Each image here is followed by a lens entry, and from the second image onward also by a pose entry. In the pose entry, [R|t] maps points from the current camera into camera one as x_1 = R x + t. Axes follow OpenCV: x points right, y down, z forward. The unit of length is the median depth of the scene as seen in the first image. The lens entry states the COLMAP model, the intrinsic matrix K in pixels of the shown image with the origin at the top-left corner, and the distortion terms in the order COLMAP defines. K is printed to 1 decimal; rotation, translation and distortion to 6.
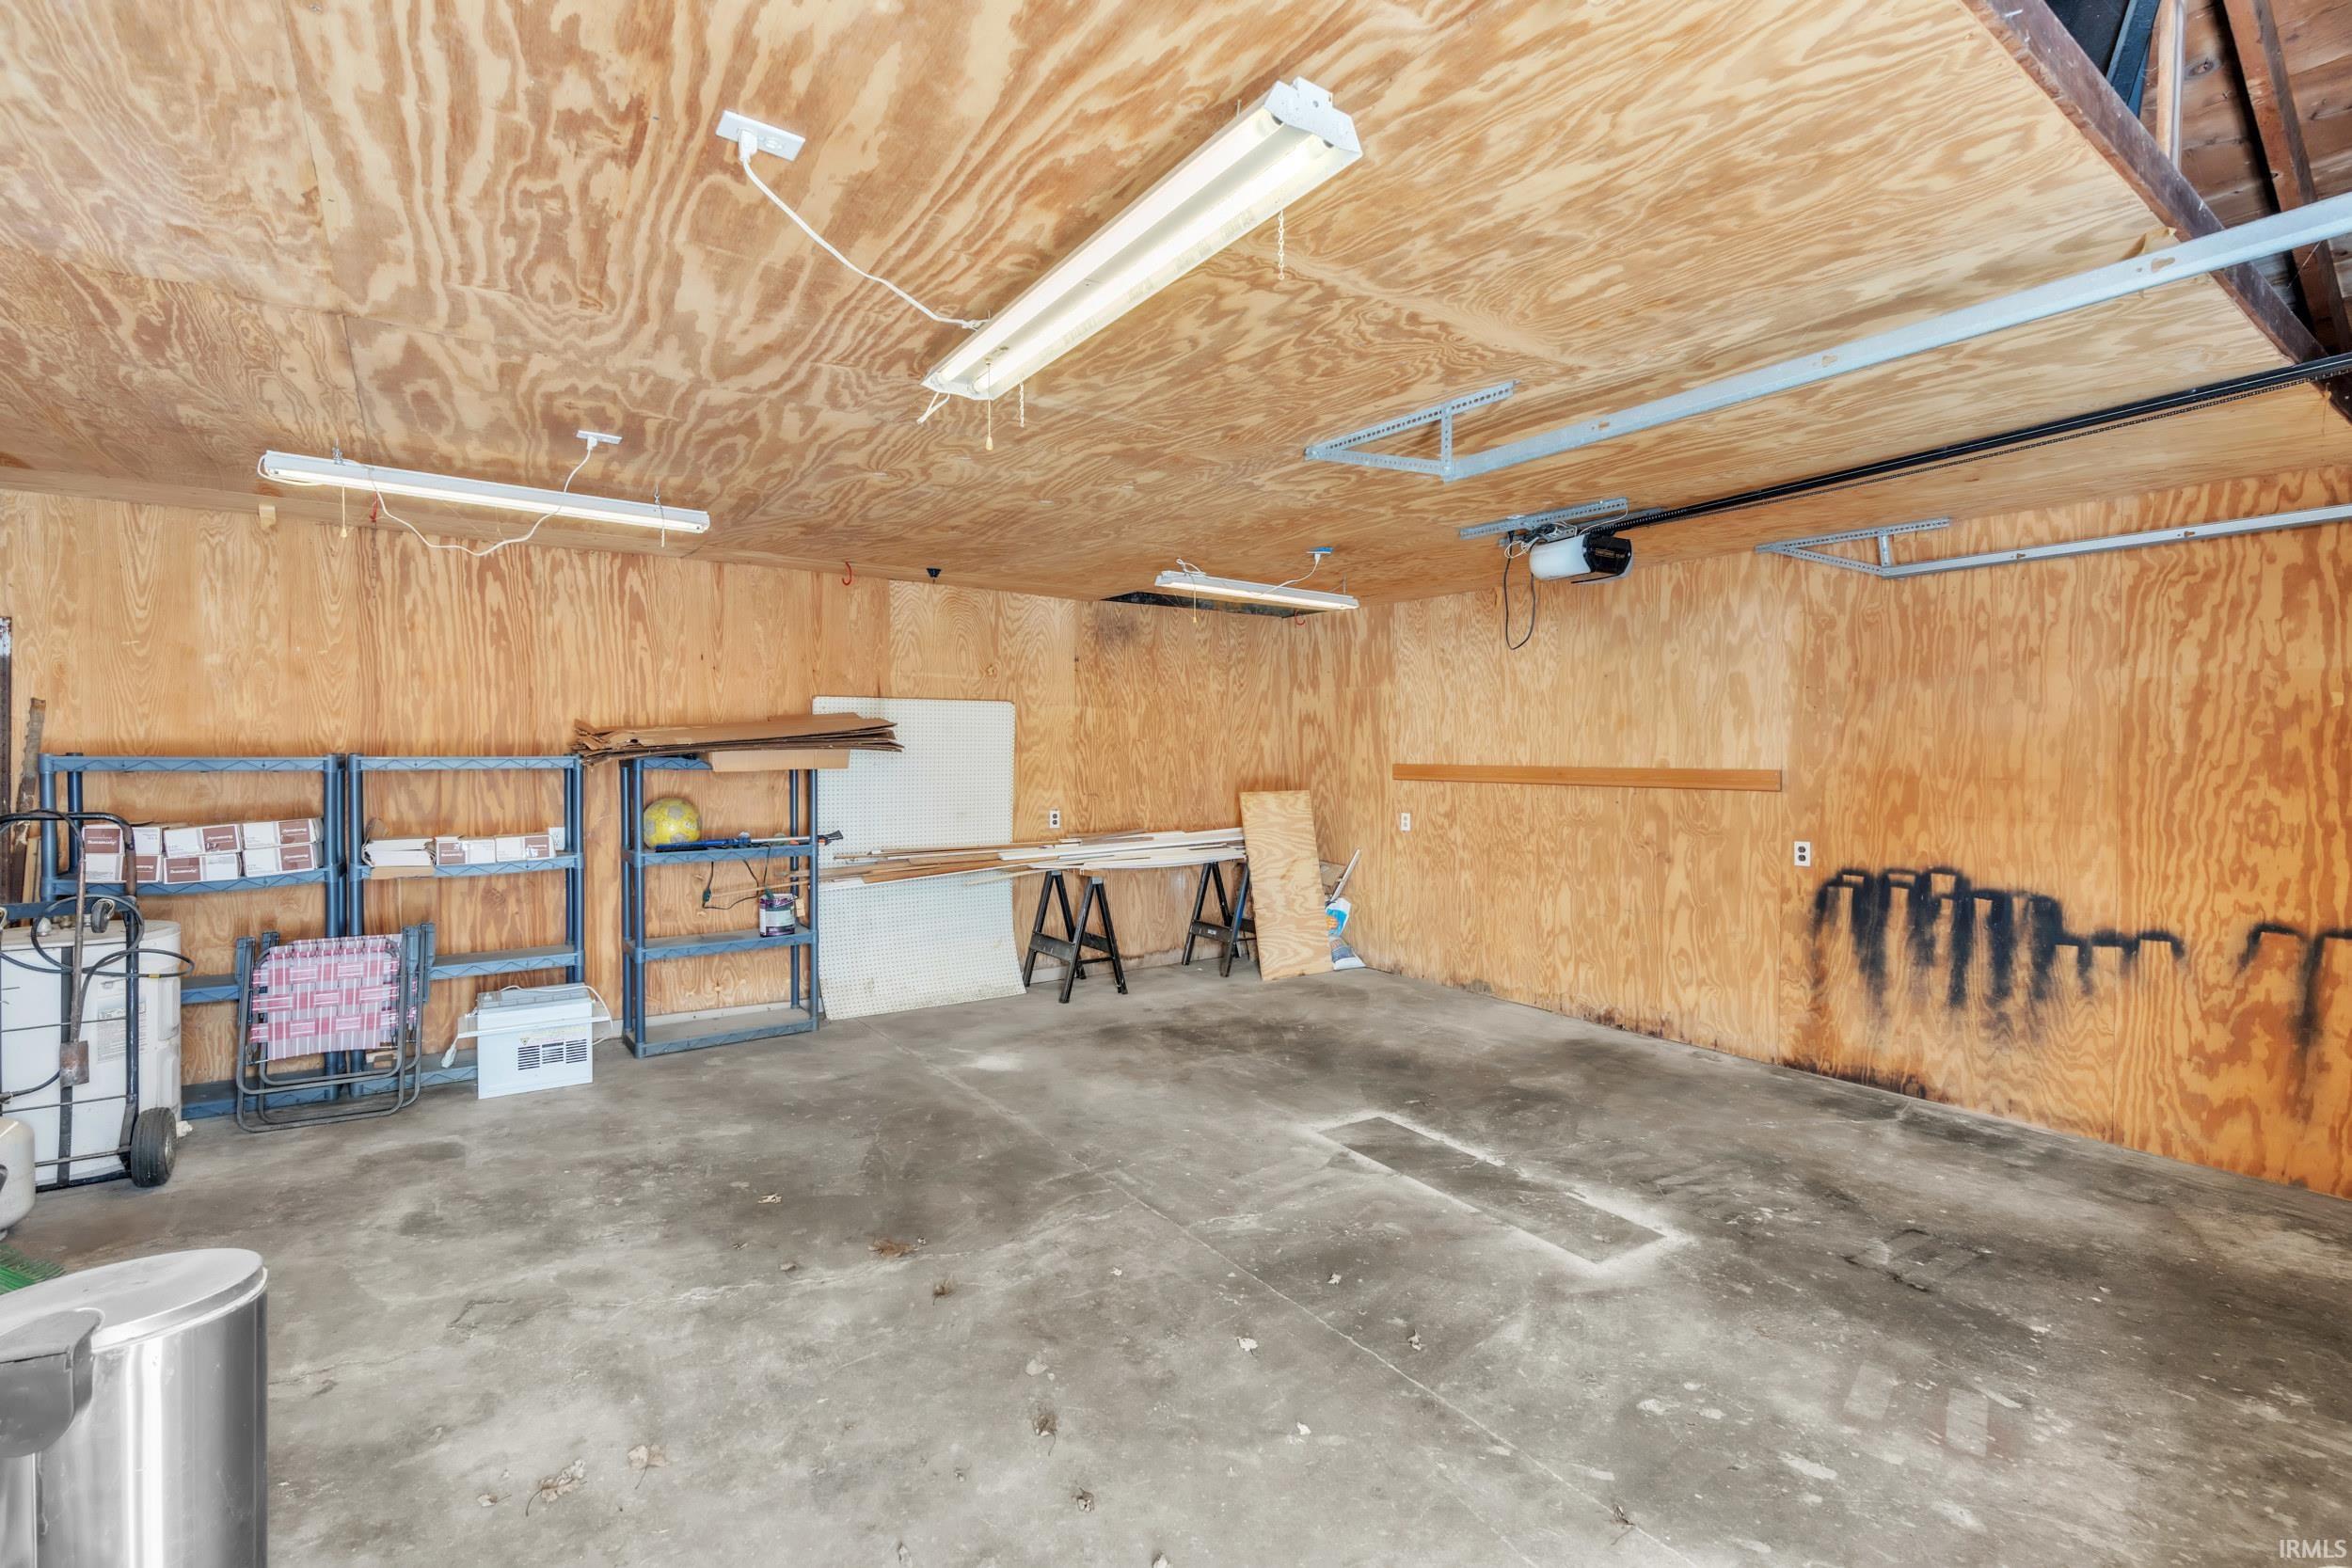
lens RADIAL K [[1096.0, 0, 1223.3], [0, 1096.0, 749.9], [0, 0, 1]] dist [-0.008366, 0.000292]
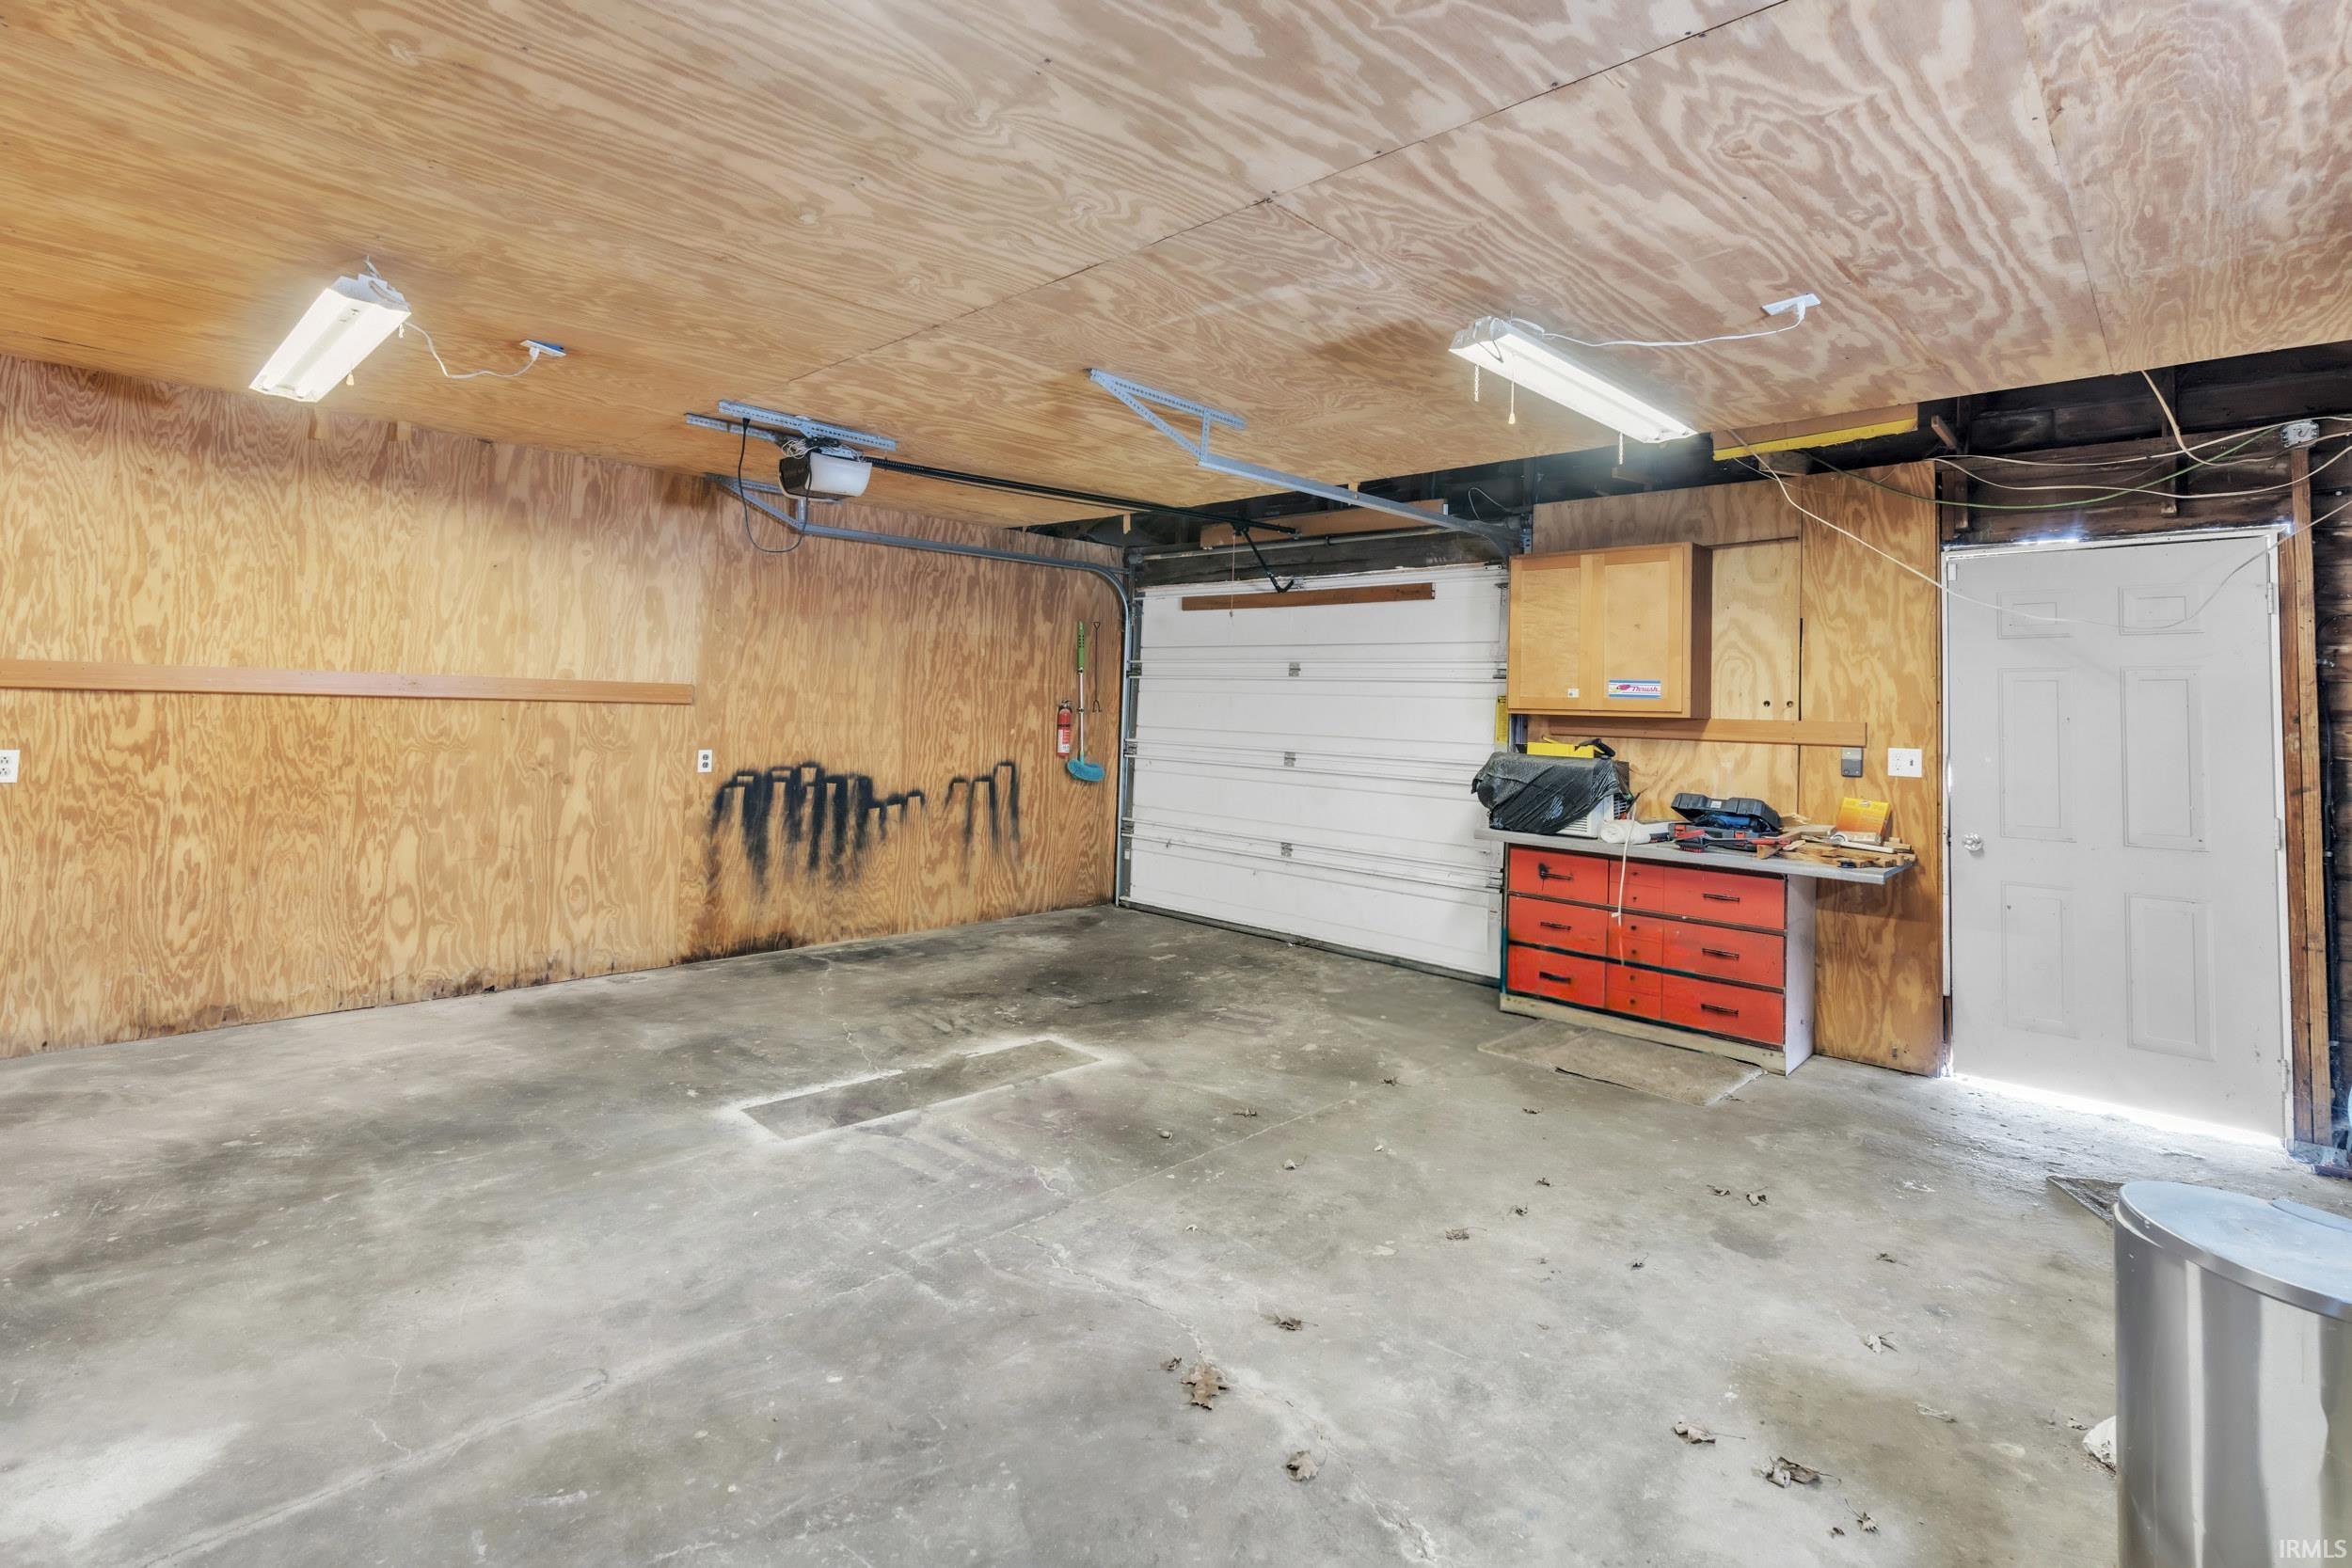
lens RADIAL K [[1076.9, 0, 1173.5], [0, 1076.9, 647.3], [0, 0, 1]] dist [-0.008140, 0.000382]
pose [[-0.173672, 0.047854, 0.983640, -0.685197], [-0.030780, 0.998067, -0.053990, 0.027946], [-0.984323, -0.039653, -0.171863, 0.812668]]
